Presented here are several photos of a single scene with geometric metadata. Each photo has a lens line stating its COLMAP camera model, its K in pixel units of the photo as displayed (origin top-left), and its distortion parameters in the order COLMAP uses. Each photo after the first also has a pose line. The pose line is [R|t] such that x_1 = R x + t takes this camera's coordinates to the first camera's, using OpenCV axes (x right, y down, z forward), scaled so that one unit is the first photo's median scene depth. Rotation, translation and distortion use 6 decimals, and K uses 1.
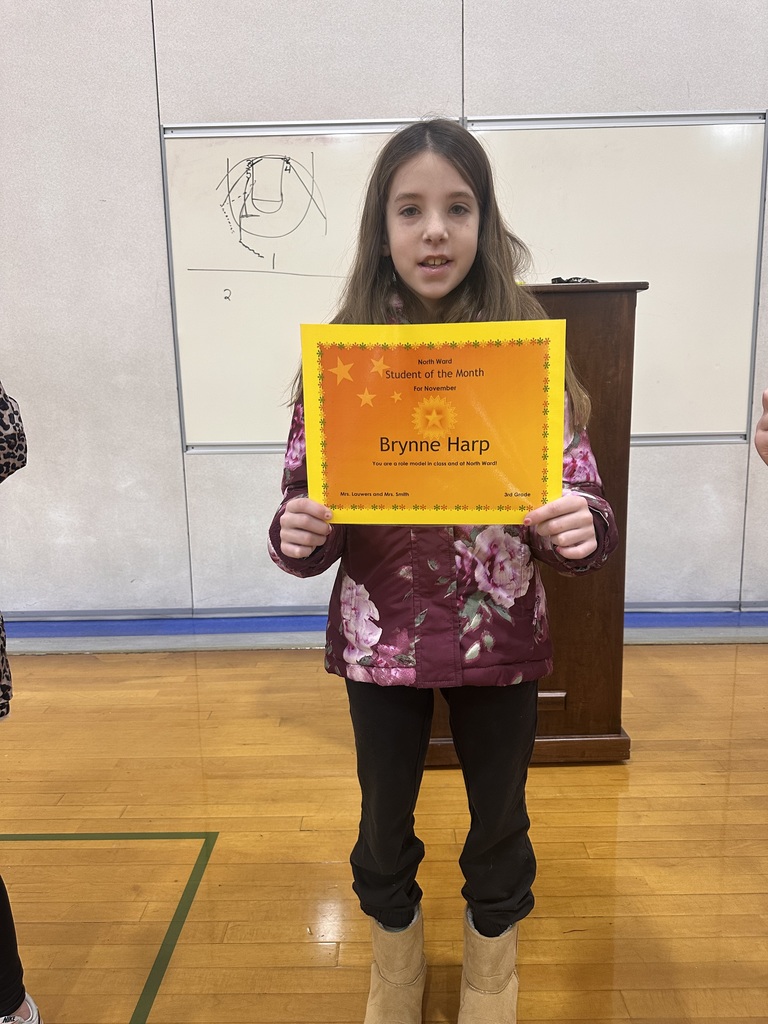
lens RADIAL K [[742.4, 0, 393.2], [0, 742.4, 511.7], [0, 0, 1]] dist [0.028746, -0.037747]
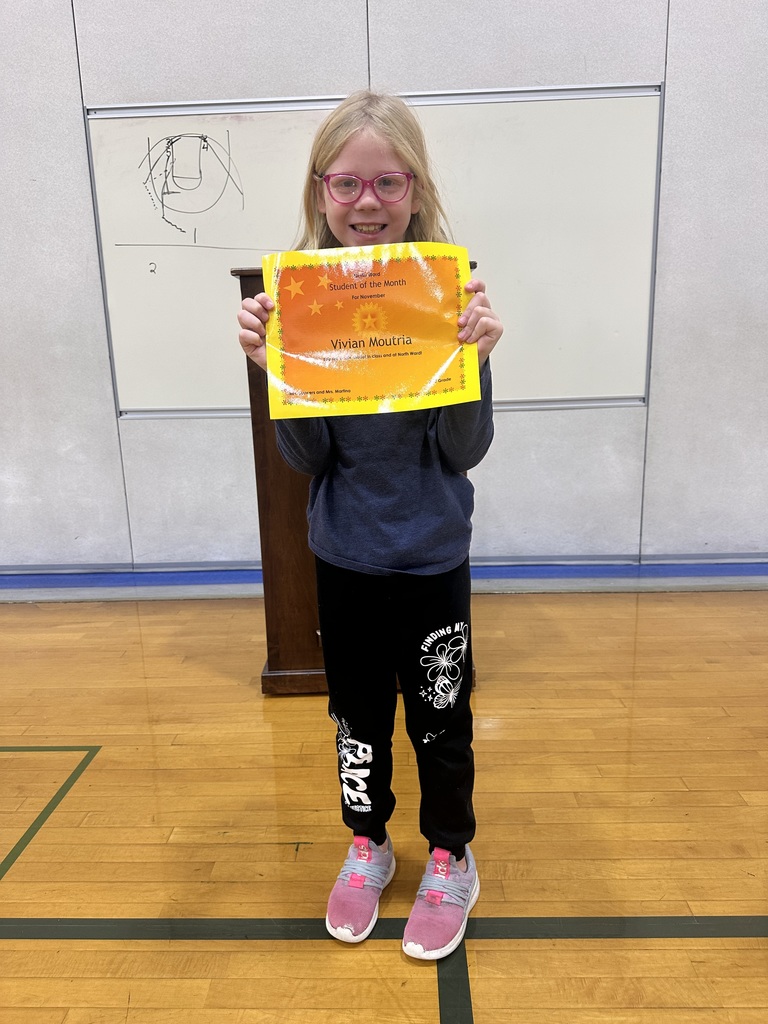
lens RADIAL K [[742.4, 0, 389.3], [0, 742.4, 517.9], [0, 0, 1]] dist [0.028746, -0.037747]
pose [[0.999755, -0.003746, -0.021803, 0.138638], [0.004916, 0.998535, 0.053883, 0.008634], [0.021569, -0.053977, 0.998309, -0.075148]]
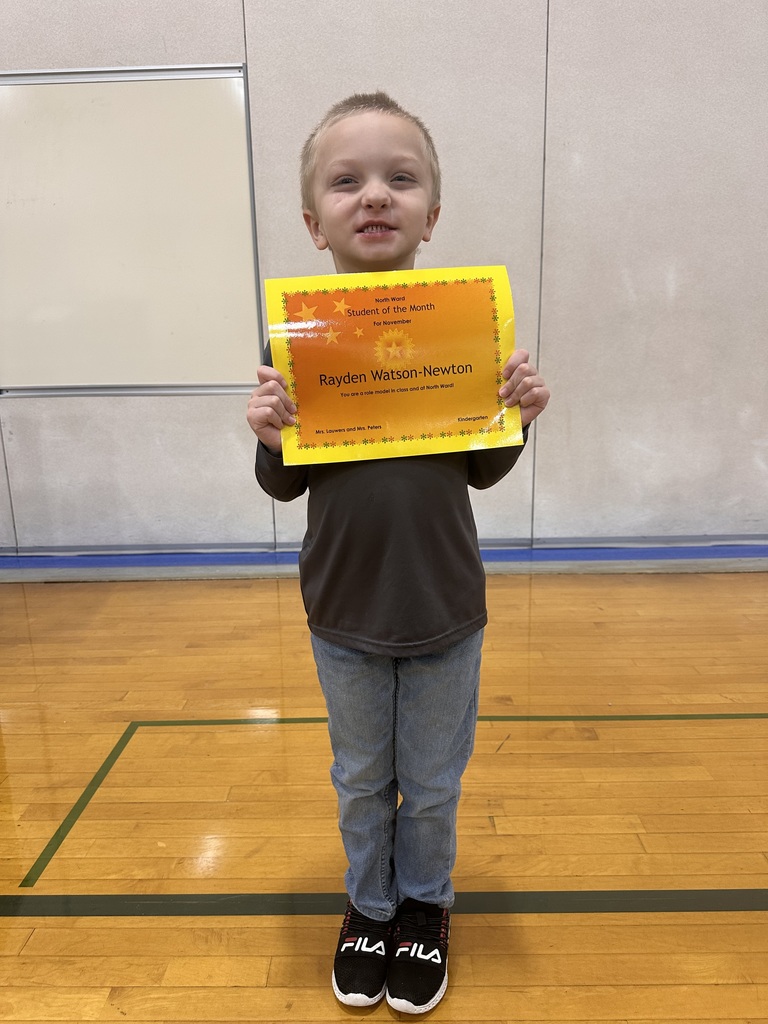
lens RADIAL K [[742.4, 0, 380.2], [0, 742.4, 515.7], [0, 0, 1]] dist [0.028746, -0.037747]
pose [[0.999959, 0.002366, -0.008708, 0.667993], [-0.001806, 0.997965, 0.063742, 0.014919], [0.008841, -0.063724, 0.997928, -0.059323]]
